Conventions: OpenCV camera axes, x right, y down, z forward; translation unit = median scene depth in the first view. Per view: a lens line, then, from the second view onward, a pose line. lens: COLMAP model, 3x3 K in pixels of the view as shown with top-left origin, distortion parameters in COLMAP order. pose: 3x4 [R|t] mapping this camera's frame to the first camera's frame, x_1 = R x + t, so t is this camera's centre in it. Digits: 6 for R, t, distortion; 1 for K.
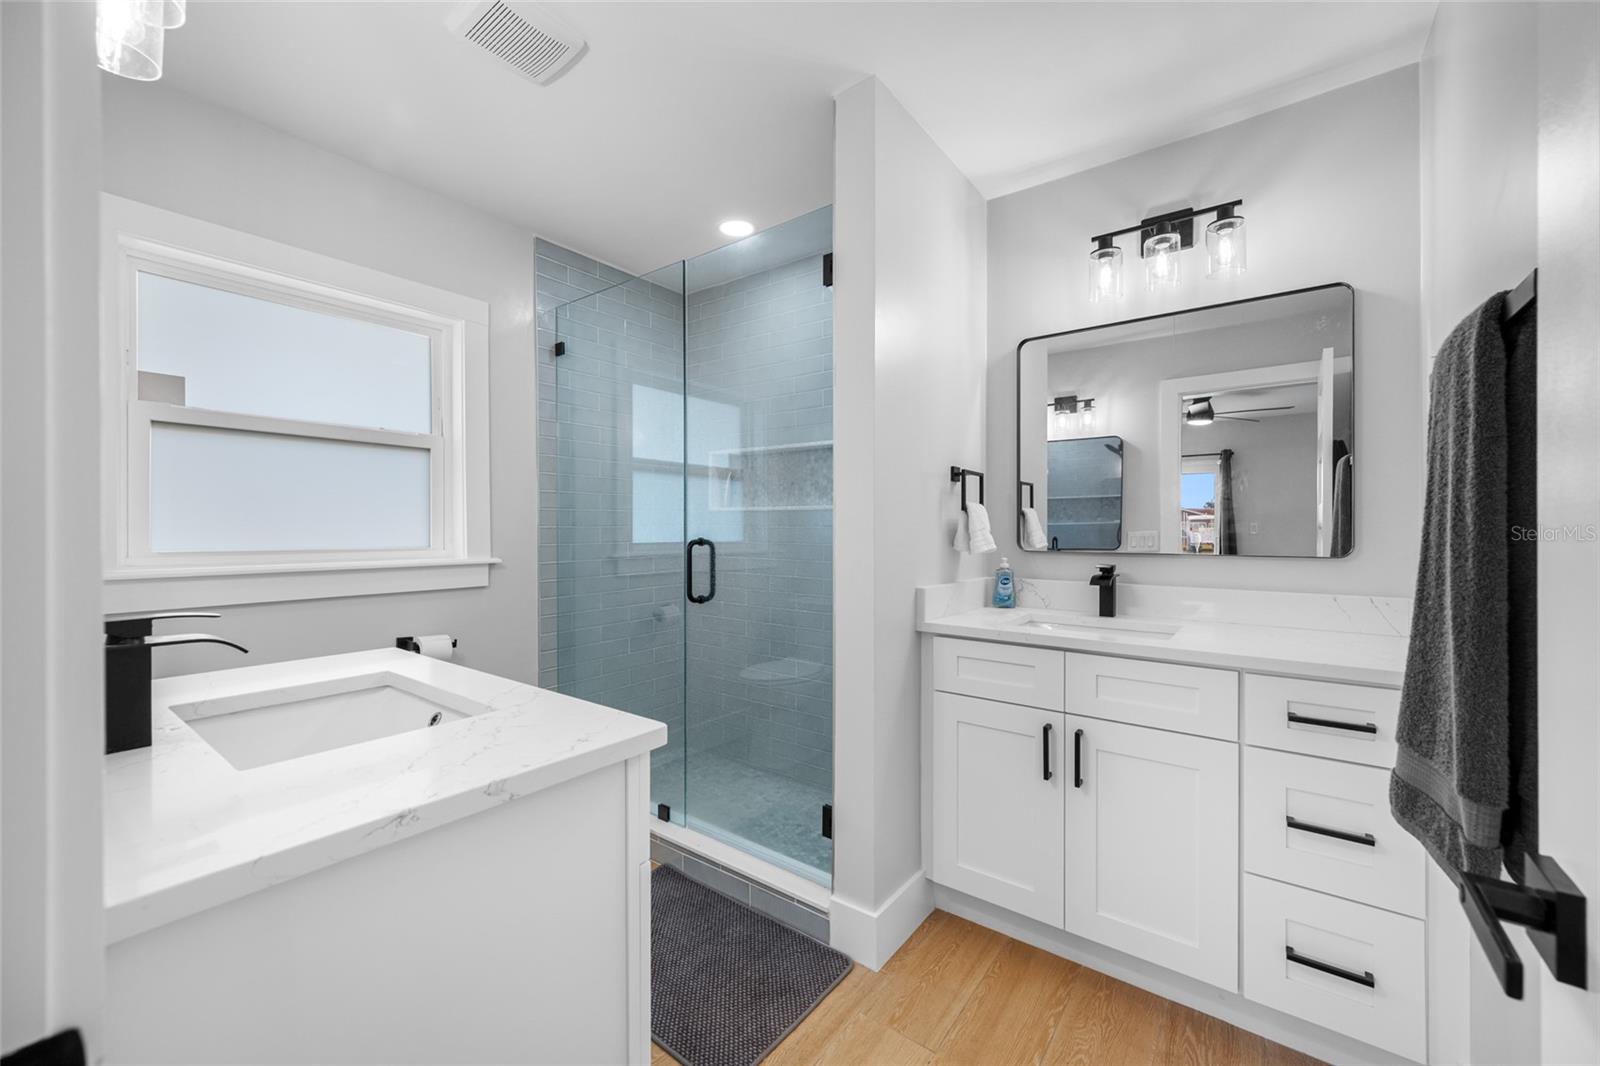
lens RADIAL K [[634.9, 0, 797.3], [0, 634.9, 531.0], [0, 0, 1]] dist [-0.000895, 0.000027]
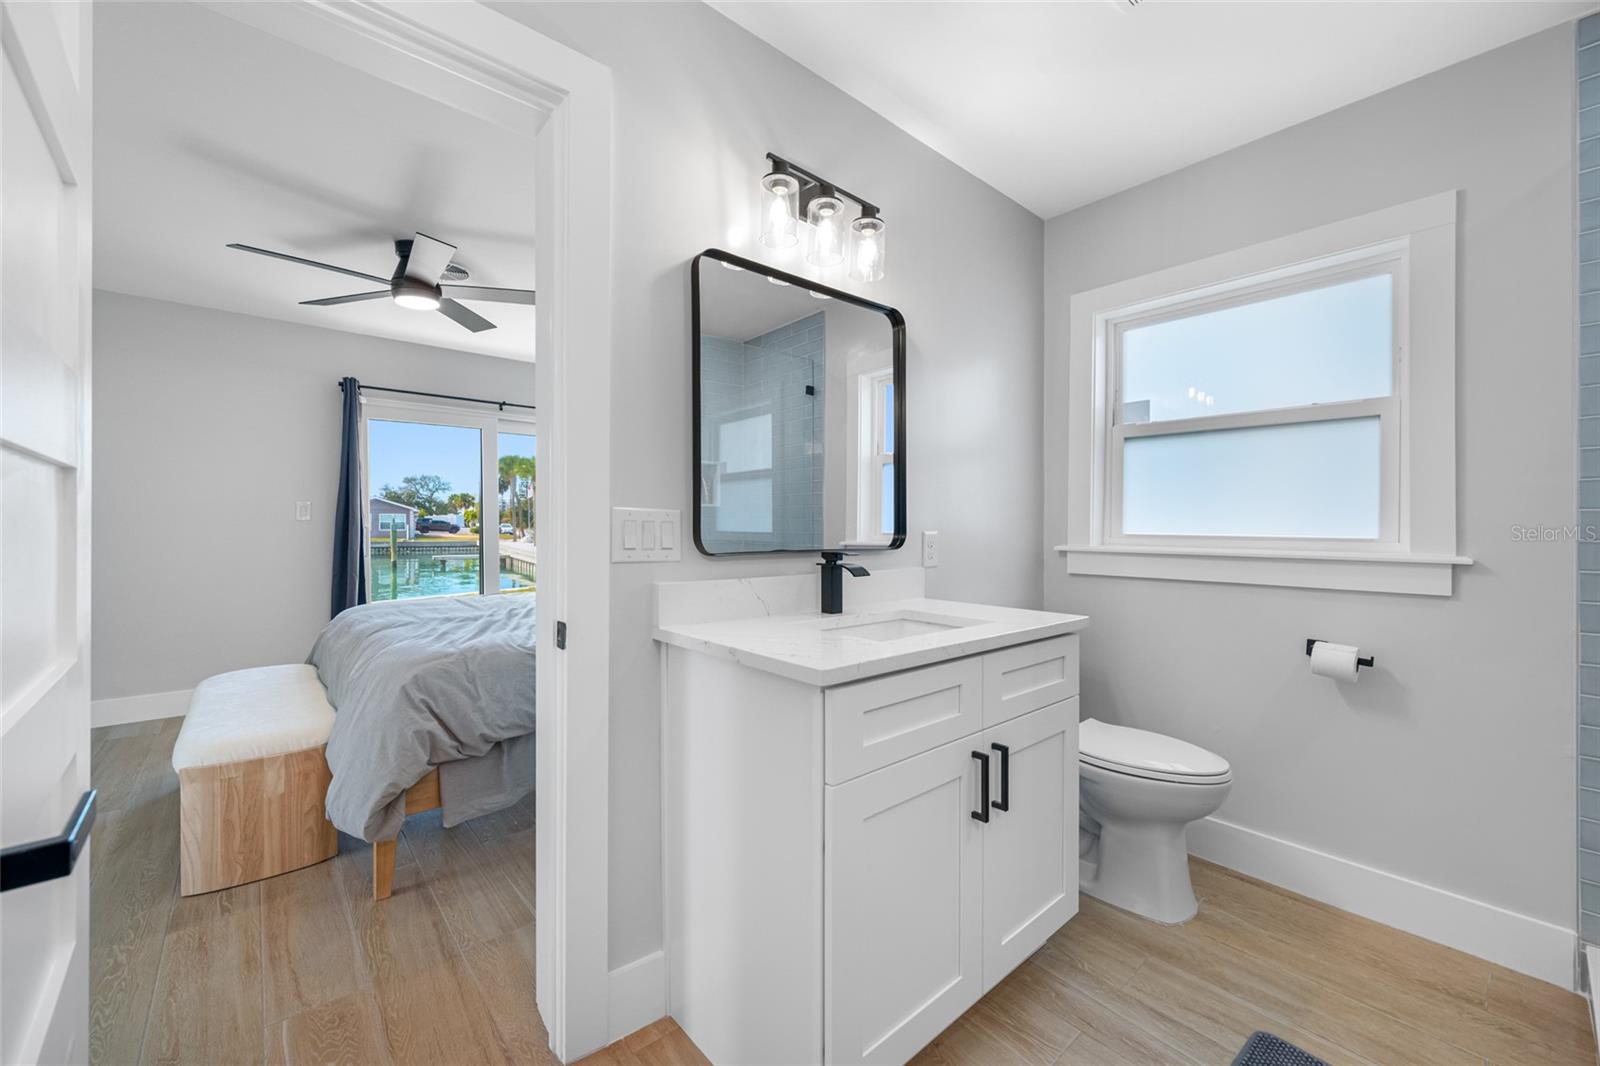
lens RADIAL K [[625.7, 0, 797.9], [0, 625.7, 526.6], [0, 0, 1]] dist [0.002671, 0.000083]
pose [[-0.219119, -0.001489, -0.975697, 0.374557], [-0.011617, 0.999932, 0.001082, 0.019497], [0.975629, 0.011571, -0.219122, 0.500028]]
